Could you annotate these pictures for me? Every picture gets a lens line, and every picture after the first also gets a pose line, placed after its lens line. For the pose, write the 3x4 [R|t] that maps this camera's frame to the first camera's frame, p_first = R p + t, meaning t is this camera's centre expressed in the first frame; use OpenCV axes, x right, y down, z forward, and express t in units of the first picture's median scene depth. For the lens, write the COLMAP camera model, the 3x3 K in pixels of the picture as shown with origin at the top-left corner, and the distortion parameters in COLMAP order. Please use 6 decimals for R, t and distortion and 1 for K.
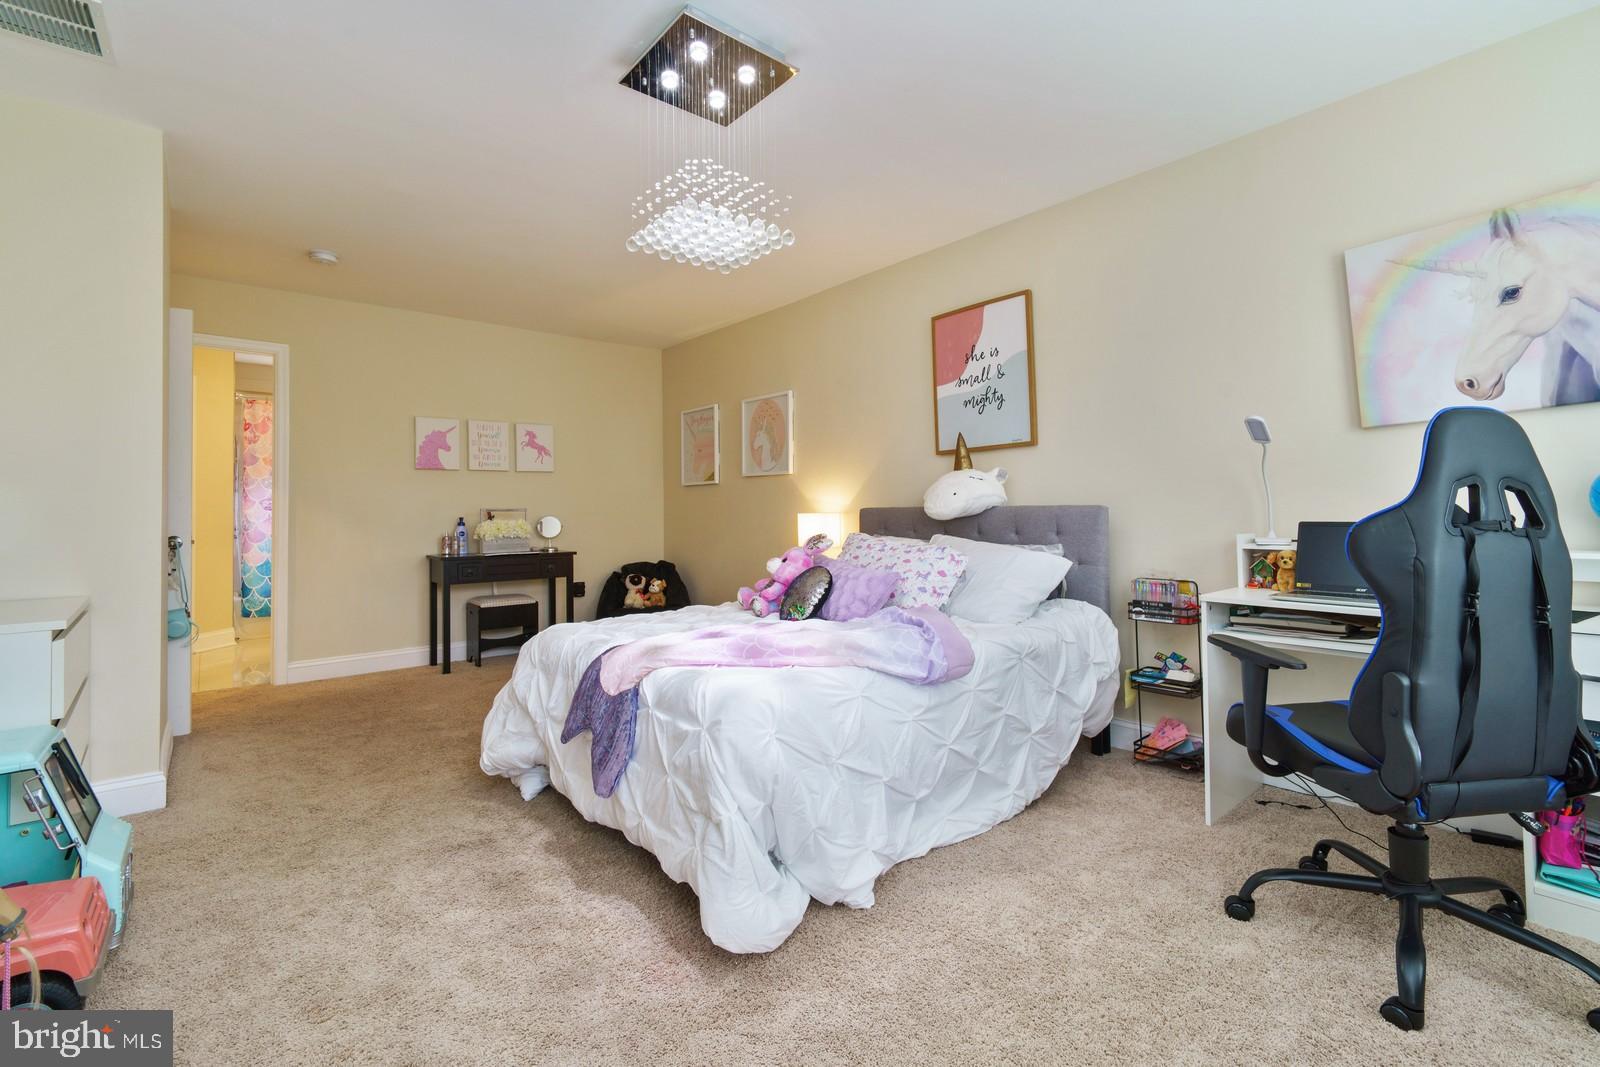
lens RADIAL K [[689.9, 0, 803.9], [0, 689.9, 519.2], [0, 0, 1]] dist [-0.004711, -0.000481]
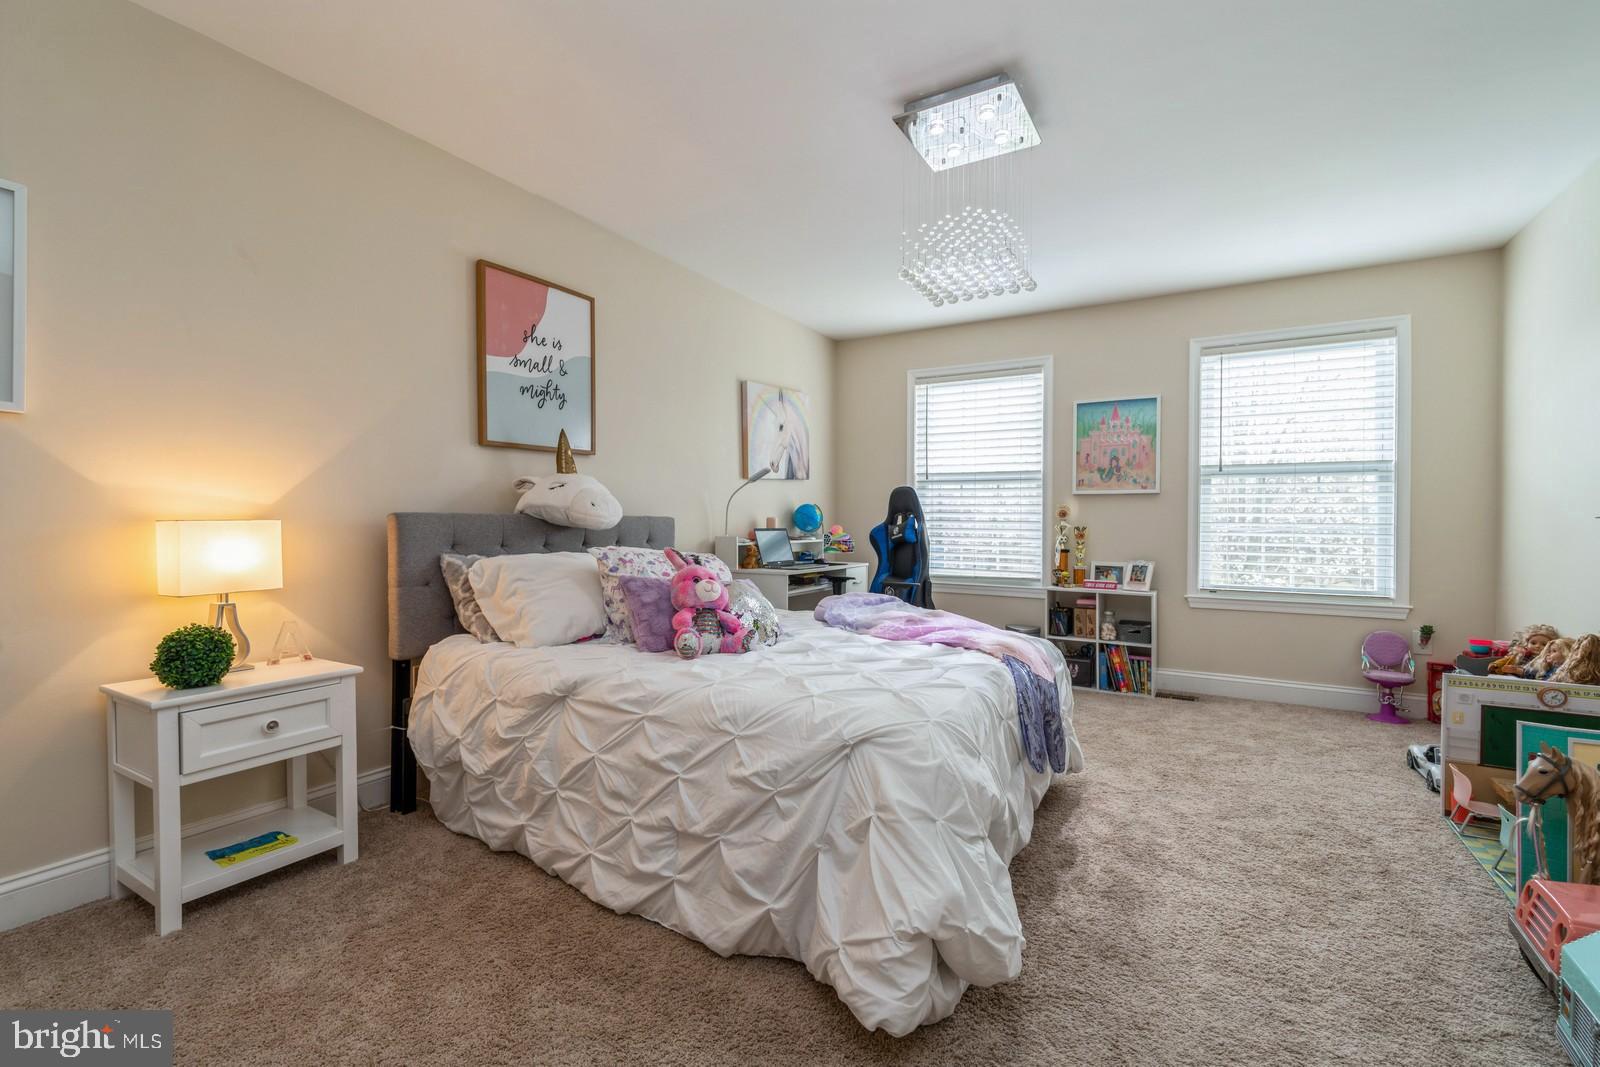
lens RADIAL K [[689.9, 0, 805.4], [0, 689.9, 532.9], [0, 0, 1]] dist [-0.004711, -0.000481]
pose [[-0.306881, -0.018155, 0.951575, -0.686600], [-0.006720, 0.999834, 0.016909, -0.012625], [-0.951724, -0.001205, -0.306952, 0.966208]]
